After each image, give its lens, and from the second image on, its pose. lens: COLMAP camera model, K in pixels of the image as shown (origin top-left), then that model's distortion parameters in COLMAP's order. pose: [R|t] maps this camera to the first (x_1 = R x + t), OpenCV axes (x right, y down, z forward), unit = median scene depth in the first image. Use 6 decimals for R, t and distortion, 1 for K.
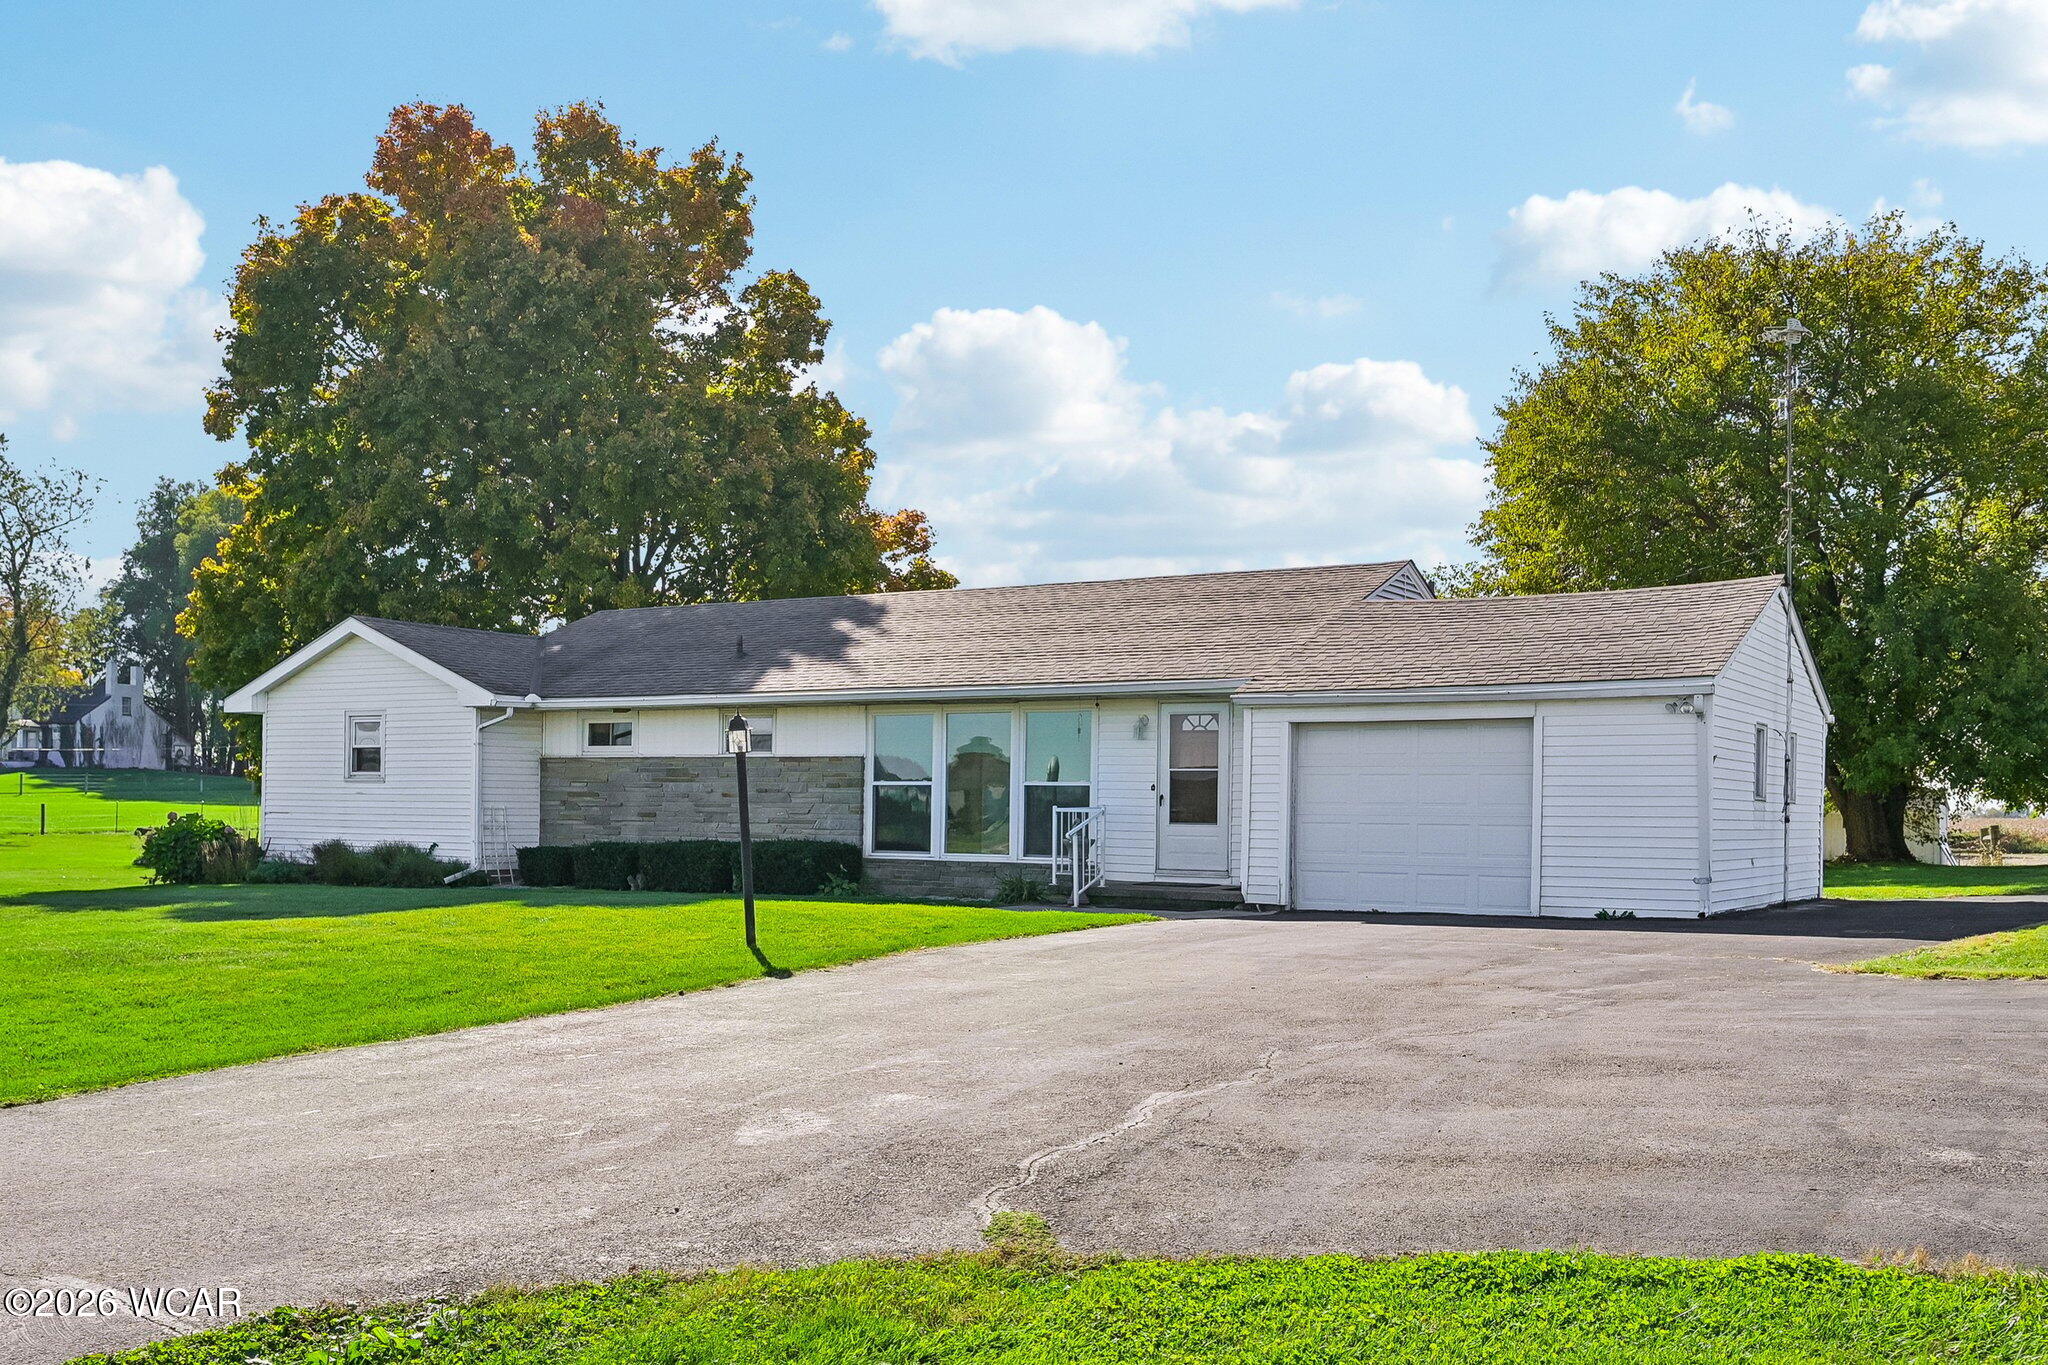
lens RADIAL K [[1820.1, 0, 1087.1], [0, 1820.1, 760.0], [0, 0, 1]] dist [-0.000363, -0.004309]
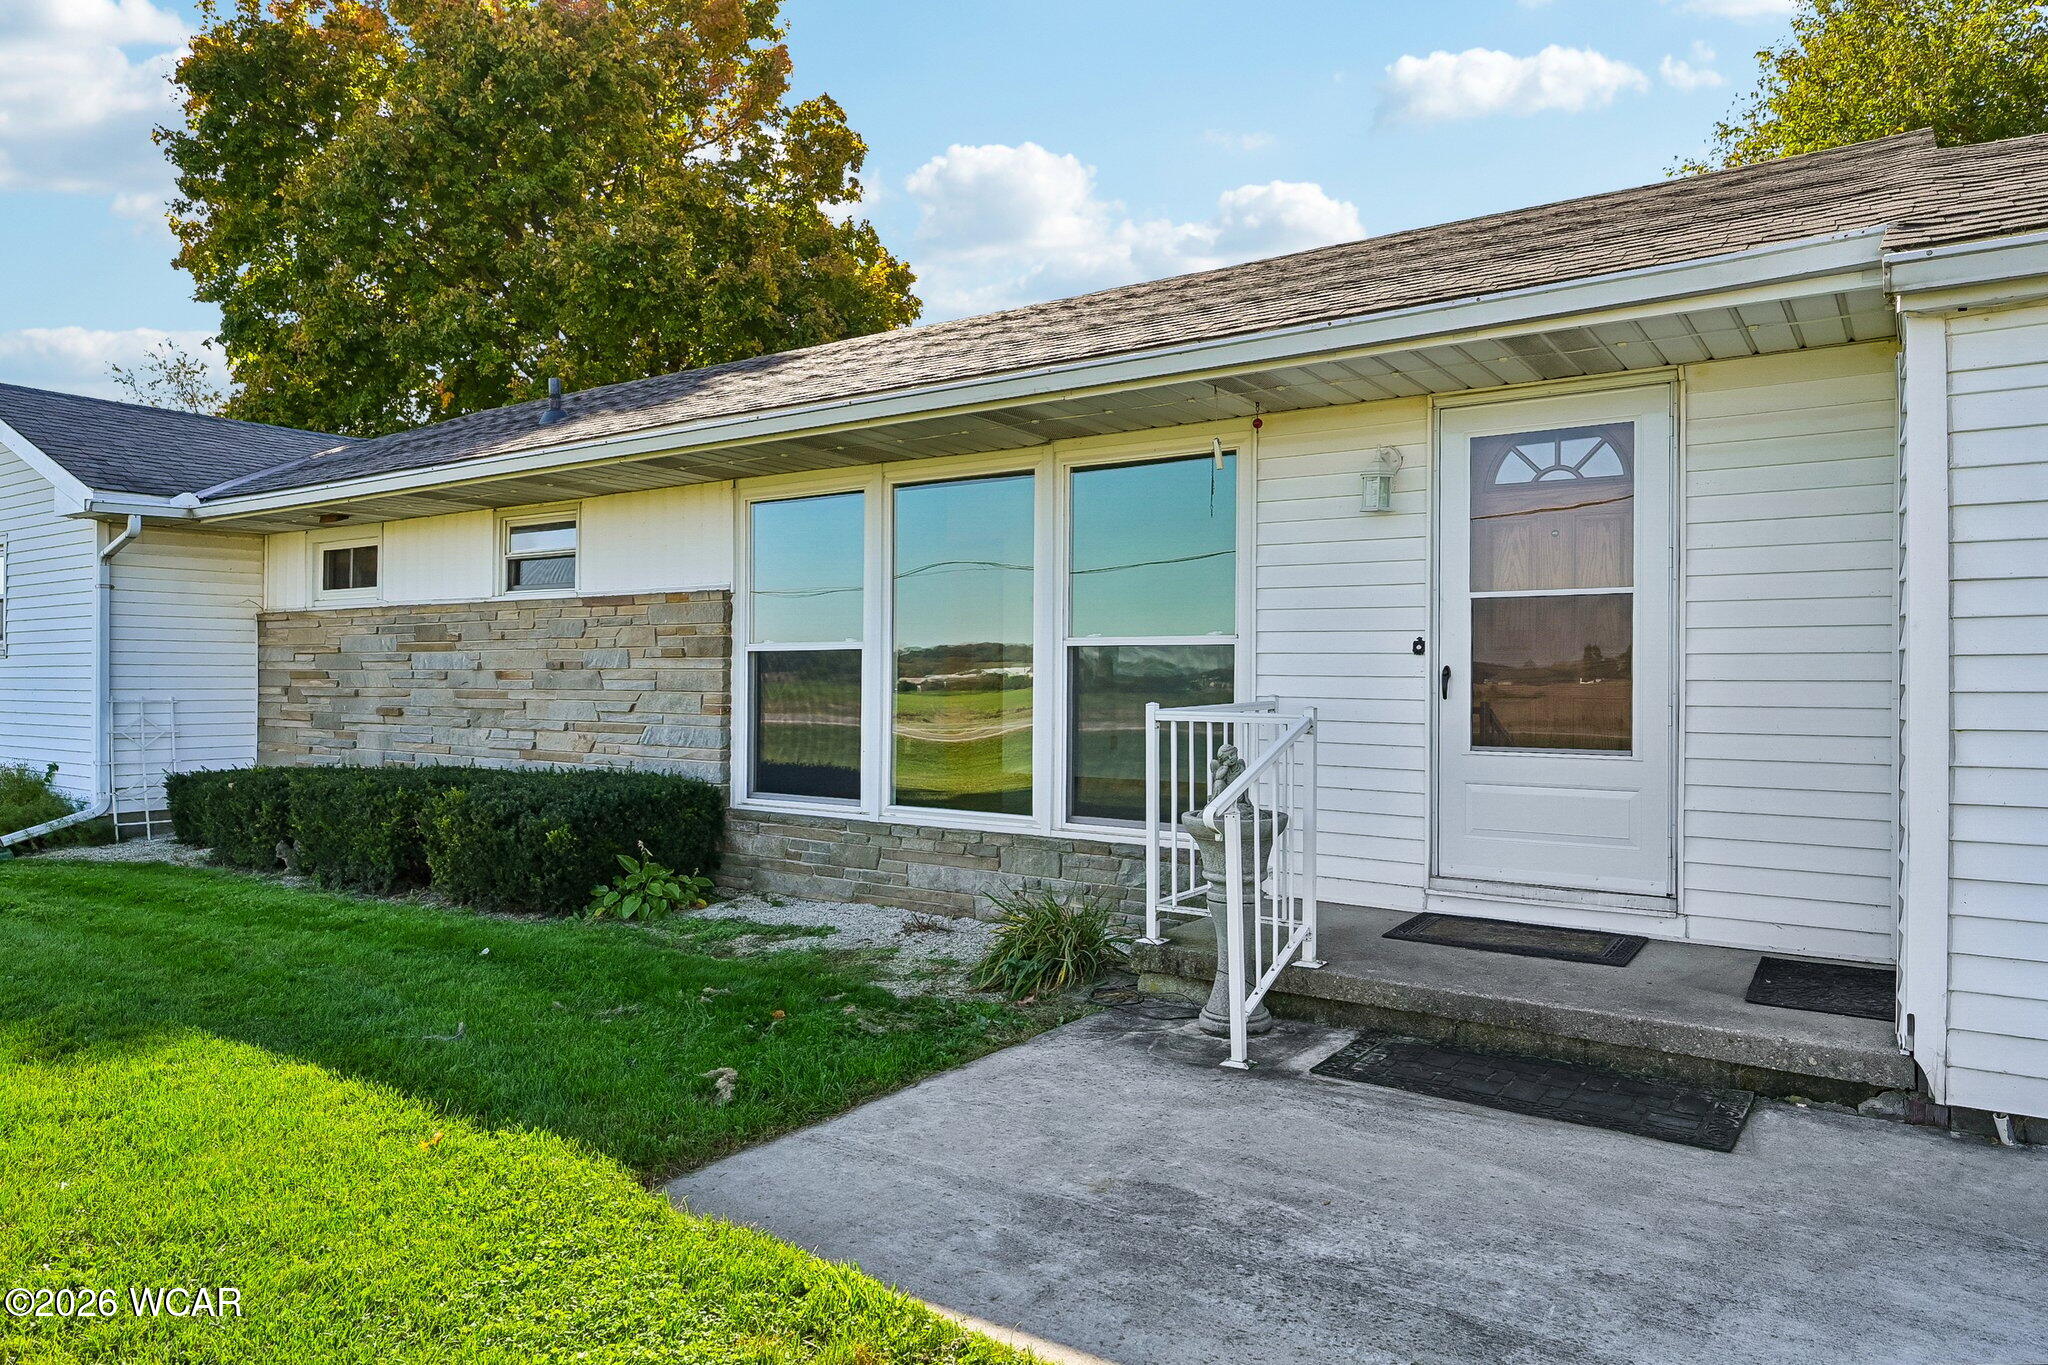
lens RADIAL K [[1309.1, 0, 1068.3], [0, 1309.1, 668.5], [0, 0, 1]] dist [-0.005666, -0.000176]
pose [[0.998591, -0.005112, -0.052825, -0.018269], [0.005886, 0.999877, 0.014517, 0.013579], [0.052745, -0.014808, 0.998498, 0.669518]]
